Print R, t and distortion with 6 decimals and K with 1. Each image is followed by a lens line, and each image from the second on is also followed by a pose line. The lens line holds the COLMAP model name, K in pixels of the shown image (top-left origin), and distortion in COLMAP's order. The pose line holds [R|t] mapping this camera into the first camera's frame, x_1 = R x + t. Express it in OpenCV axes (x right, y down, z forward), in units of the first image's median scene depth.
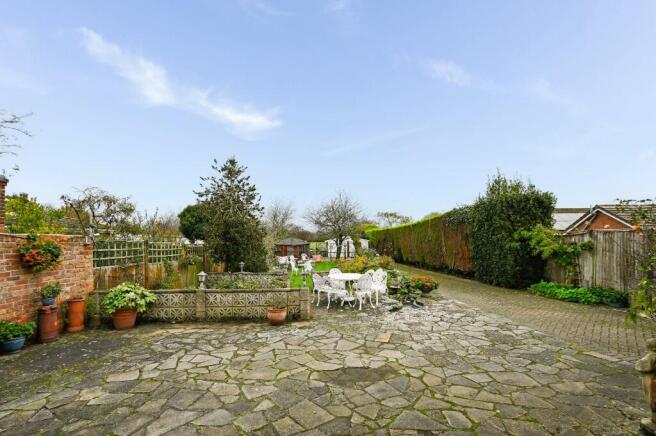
lens RADIAL K [[296.4, 0, 328.0], [0, 296.4, 218.0], [0, 0, 1]] dist [0.002889, 0.000352]
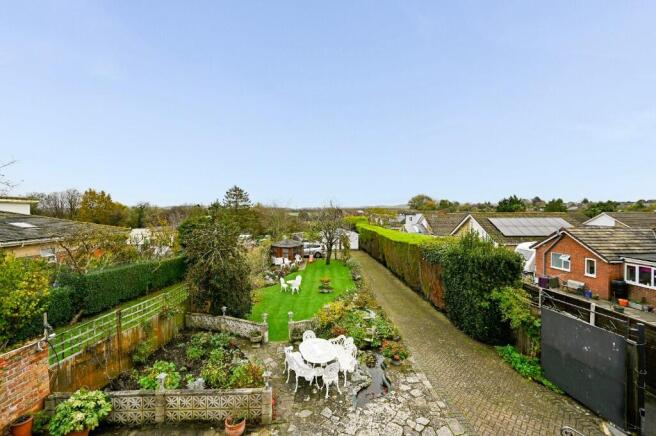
lens RADIAL K [[262.1, 0, 328.0], [0, 262.1, 218.0], [0, 0, 1]] dist [-0.003143, -0.000060]
pose [[0.999953, 0.003650, 0.008967, 0.085340], [-0.004206, 0.998014, 0.062846, -0.289555], [-0.008719, -0.062880, 0.997983, 0.129305]]
